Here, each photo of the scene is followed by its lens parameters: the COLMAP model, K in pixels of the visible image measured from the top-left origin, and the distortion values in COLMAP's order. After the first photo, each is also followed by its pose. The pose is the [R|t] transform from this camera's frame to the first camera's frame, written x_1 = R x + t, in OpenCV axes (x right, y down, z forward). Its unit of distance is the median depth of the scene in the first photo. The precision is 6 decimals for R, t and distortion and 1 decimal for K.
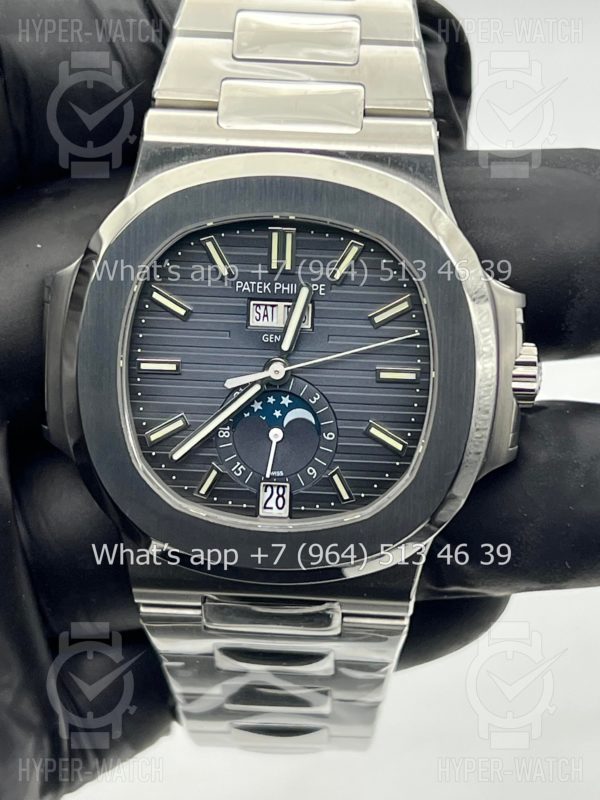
lens RADIAL K [[1900.3, 0, 300.8], [0, 1900.3, 398.6], [0, 0, 1]] dist [0.189026, 0.000000]
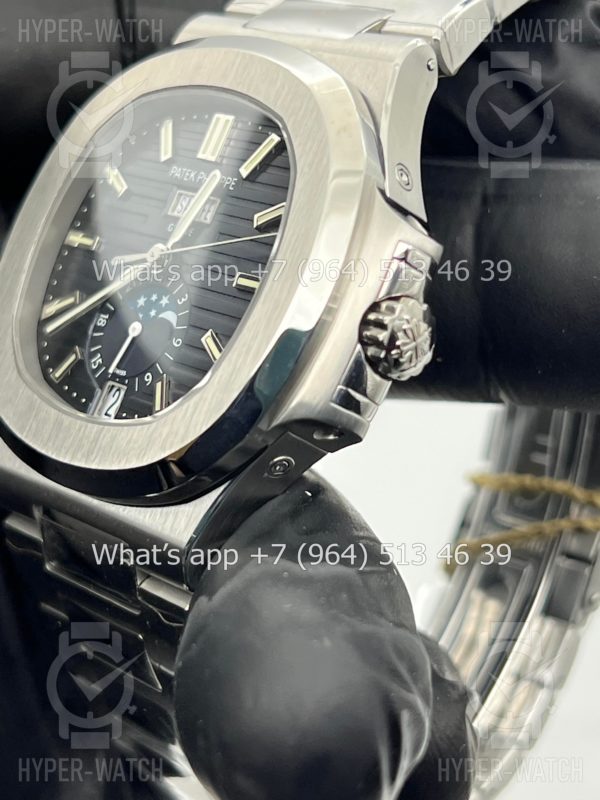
lens RADIAL K [[1900.3, 0, 298.2], [0, 1900.3, 399.6], [0, 0, 1]] dist [0.189026, 0.000000]
pose [[0.713728, 0.192361, -0.673490, 0.631607], [-0.426813, 0.881847, -0.200442, 0.189771], [0.555358, 0.430516, 0.711501, 0.436494]]
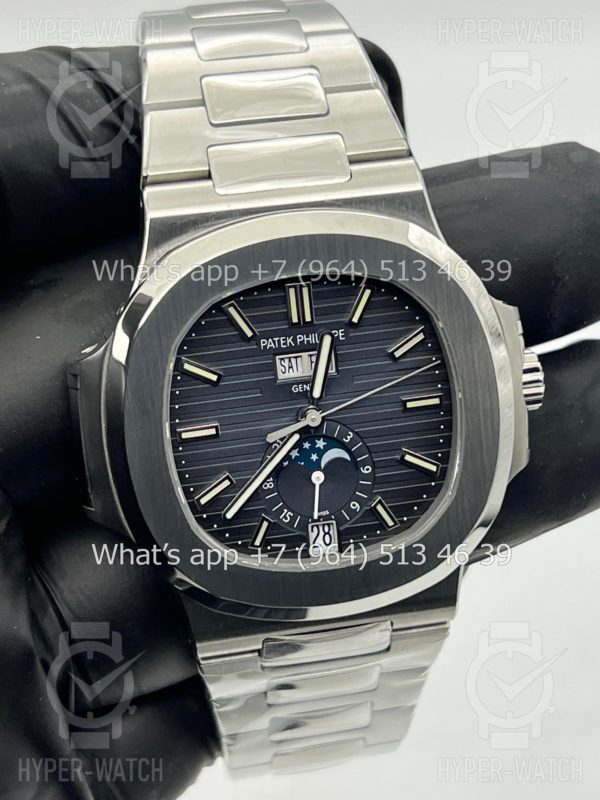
lens RADIAL K [[1900.3, 0, 294.7], [0, 1900.3, 400.1], [0, 0, 1]] dist [0.189026, 0.000000]
pose [[0.966559, -0.170724, 0.191356, -0.218608], [0.162038, 0.984942, 0.060278, -0.088309], [-0.198765, -0.027255, 0.979668, -0.023305]]
